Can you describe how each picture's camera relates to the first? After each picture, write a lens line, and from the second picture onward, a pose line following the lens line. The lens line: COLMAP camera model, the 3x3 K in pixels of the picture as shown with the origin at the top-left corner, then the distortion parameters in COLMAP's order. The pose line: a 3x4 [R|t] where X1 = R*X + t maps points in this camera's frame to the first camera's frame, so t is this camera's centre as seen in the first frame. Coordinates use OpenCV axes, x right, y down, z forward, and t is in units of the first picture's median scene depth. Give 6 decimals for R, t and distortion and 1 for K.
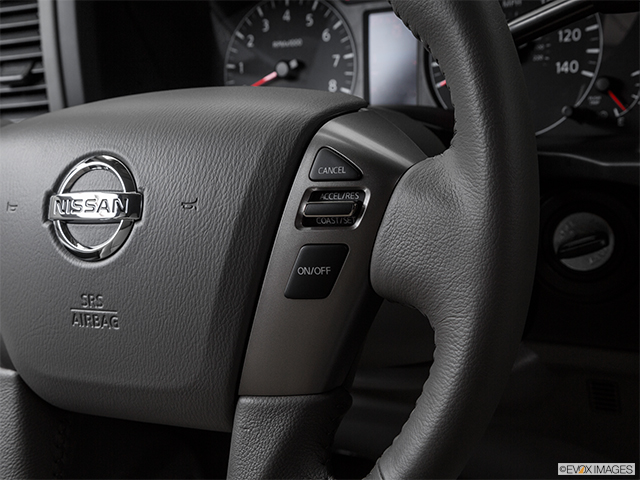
lens RADIAL K [[907.9, 0, 320.0], [0, 907.9, 240.0], [0, 0, 1]] dist [0.041192, 0.046111]
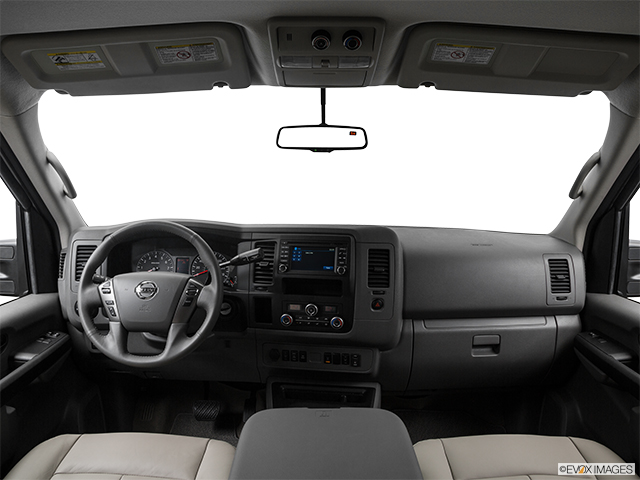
lens RADIAL K [[472.3, 0, 320.0], [0, 472.3, 240.0], [0, 0, 1]] dist [-0.093571, 0.003277]
pose [[0.864625, 0.116430, 0.488741, -0.529784], [0.018884, 0.964559, -0.263190, 0.307525], [-0.502063, 0.236790, 0.831783, -1.400700]]
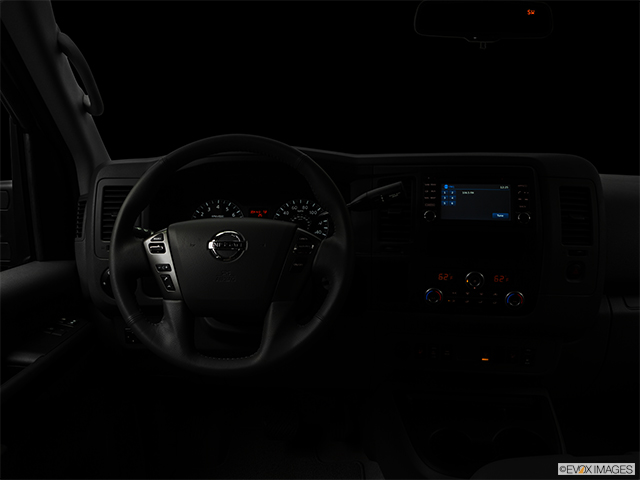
lens RADIAL K [[472.3, 0, 320.0], [0, 472.3, 240.0], [0, 0, 1]] dist [-0.093571, 0.003277]
pose [[0.873248, 0.104838, 0.475864, -0.536374], [0.017498, 0.969204, -0.245636, 0.259054], [-0.486962, 0.222828, 0.844521, -0.425613]]
